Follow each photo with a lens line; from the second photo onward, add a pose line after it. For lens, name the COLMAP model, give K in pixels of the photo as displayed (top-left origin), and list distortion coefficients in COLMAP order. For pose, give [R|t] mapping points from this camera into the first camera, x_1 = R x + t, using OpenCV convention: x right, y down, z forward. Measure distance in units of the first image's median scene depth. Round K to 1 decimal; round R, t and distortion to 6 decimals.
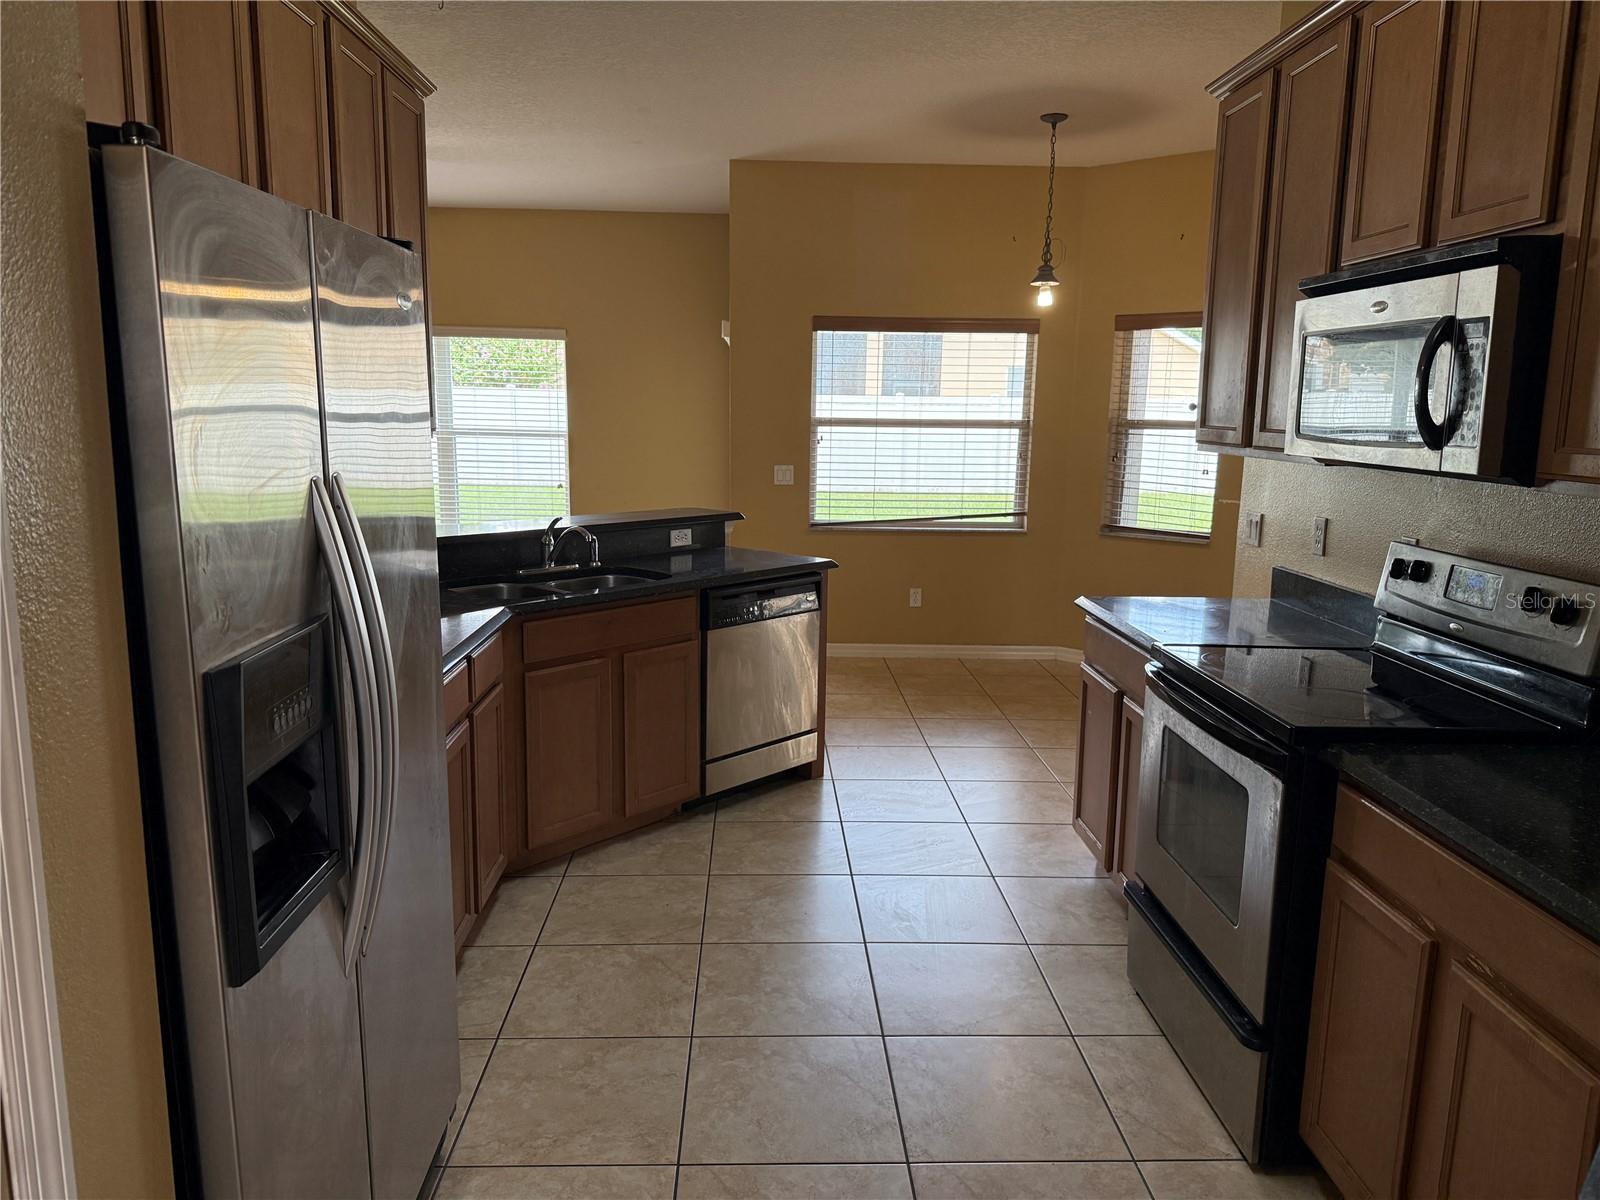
lens RADIAL K [[1116.4, 0, 792.5], [0, 1116.4, 606.5], [0, 0, 1]] dist [0.122352, -0.000336]
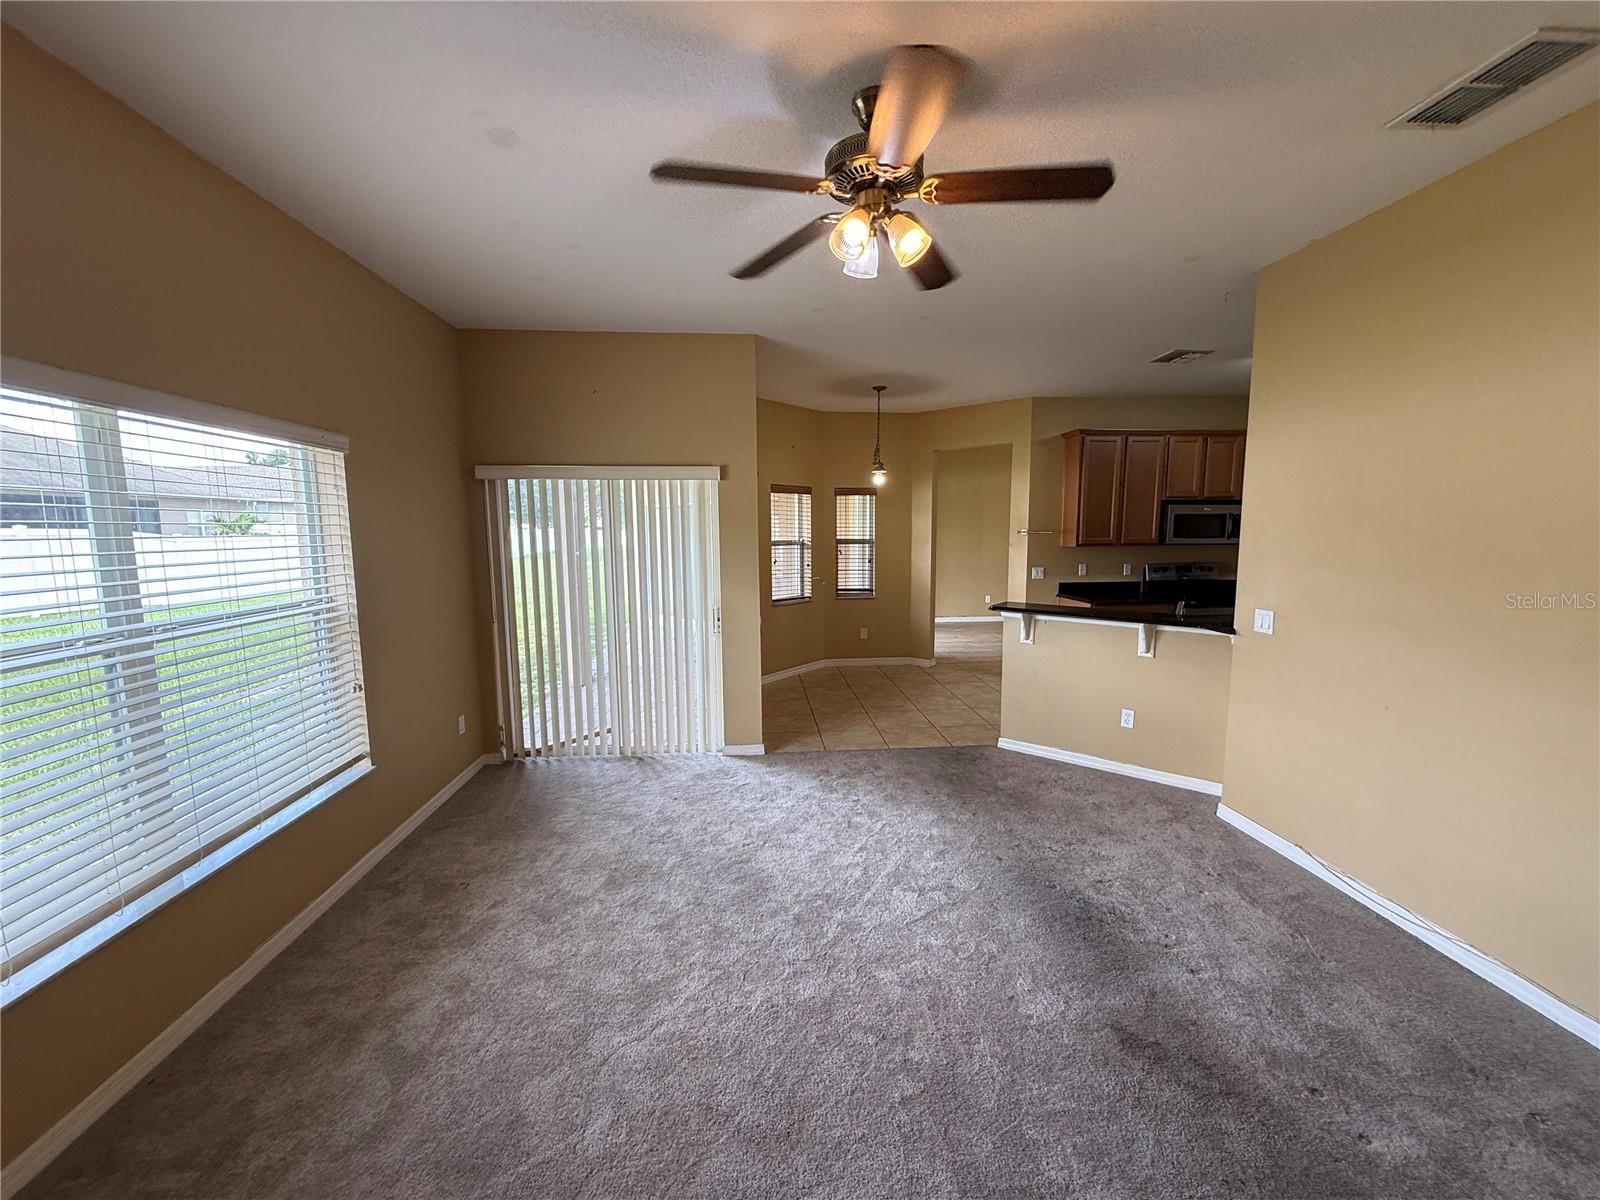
lens RADIAL K [[639.4, 0, 797.4], [0, 639.4, 602.9], [0, 0, 1]] dist [0.004379, -0.000707]
pose [[-0.064897, -0.124594, 0.990083, -0.878564], [0.183857, 0.973696, 0.134583, -0.241486], [-0.980808, 0.190768, -0.040282, 1.237257]]
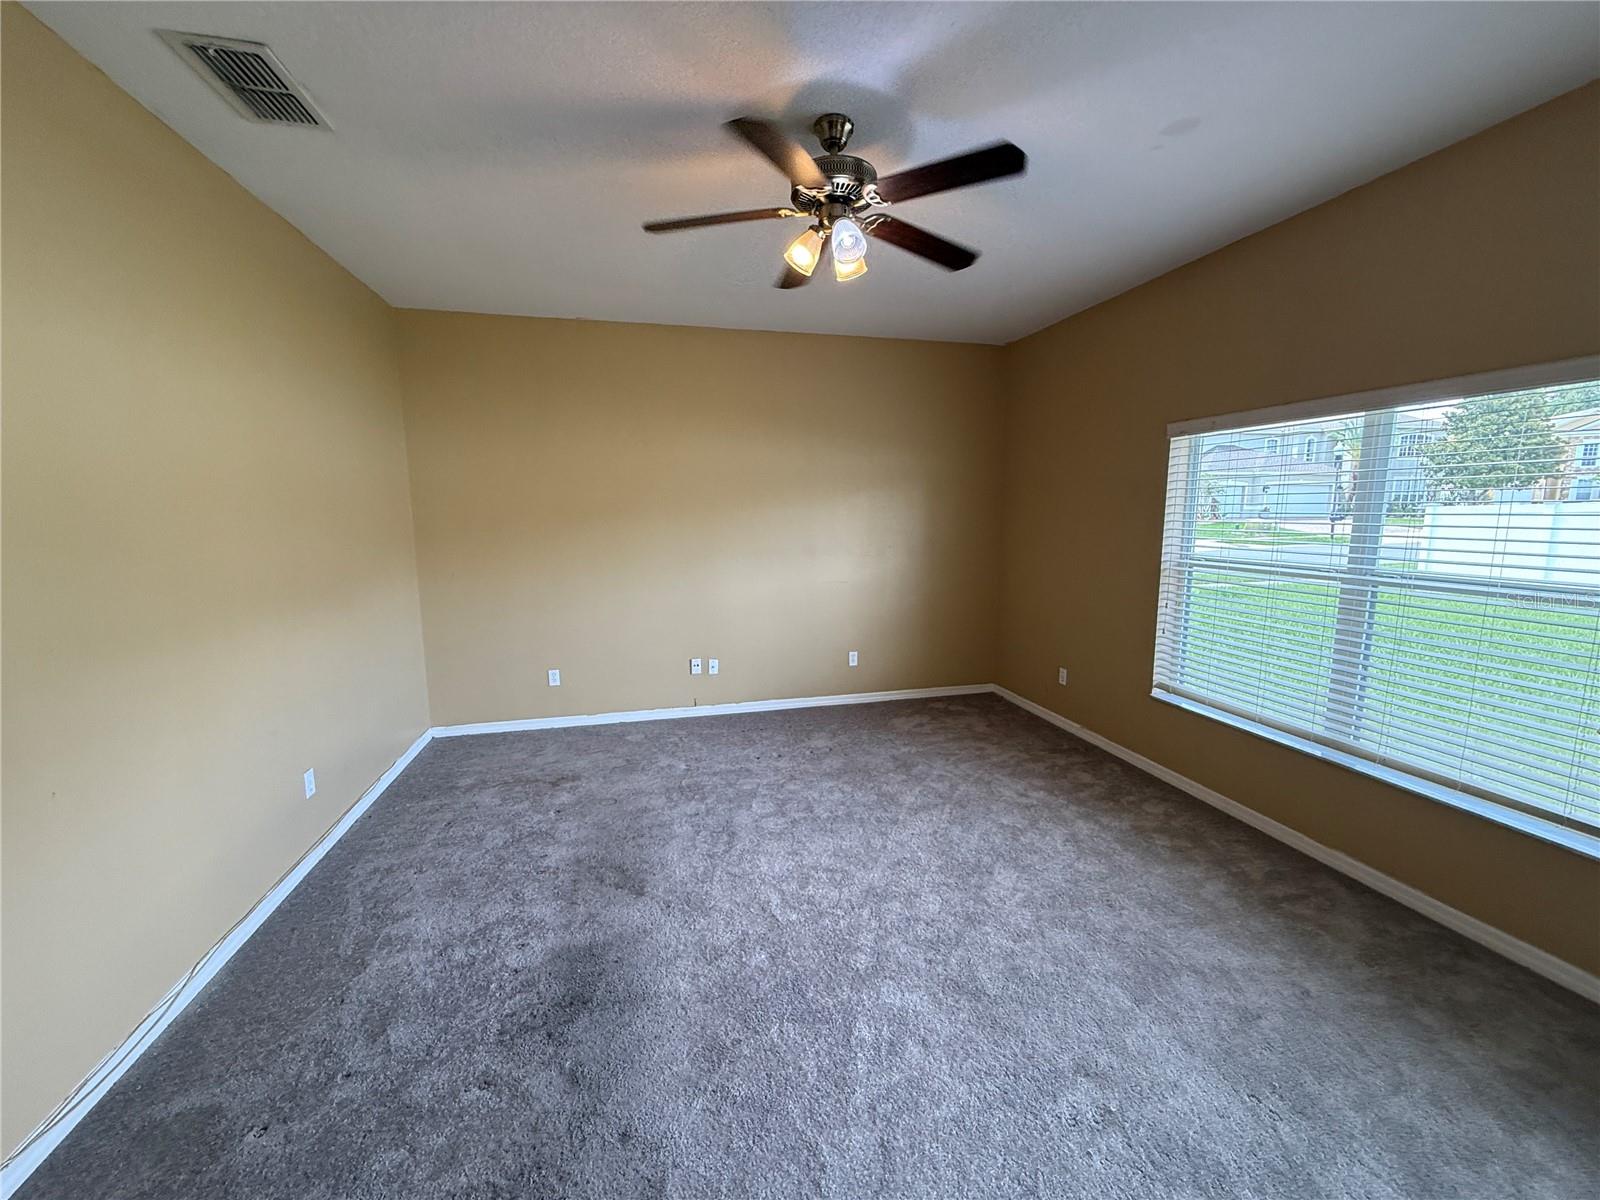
lens RADIAL K [[639.4, 0, 797.4], [0, 639.4, 602.9], [0, 0, 1]] dist [0.004379, -0.000707]
pose [[0.219490, 0.122858, -0.967848, -0.072877], [-0.165619, 0.982333, 0.087137, -0.197581], [0.961455, 0.141168, 0.235959, 1.036160]]
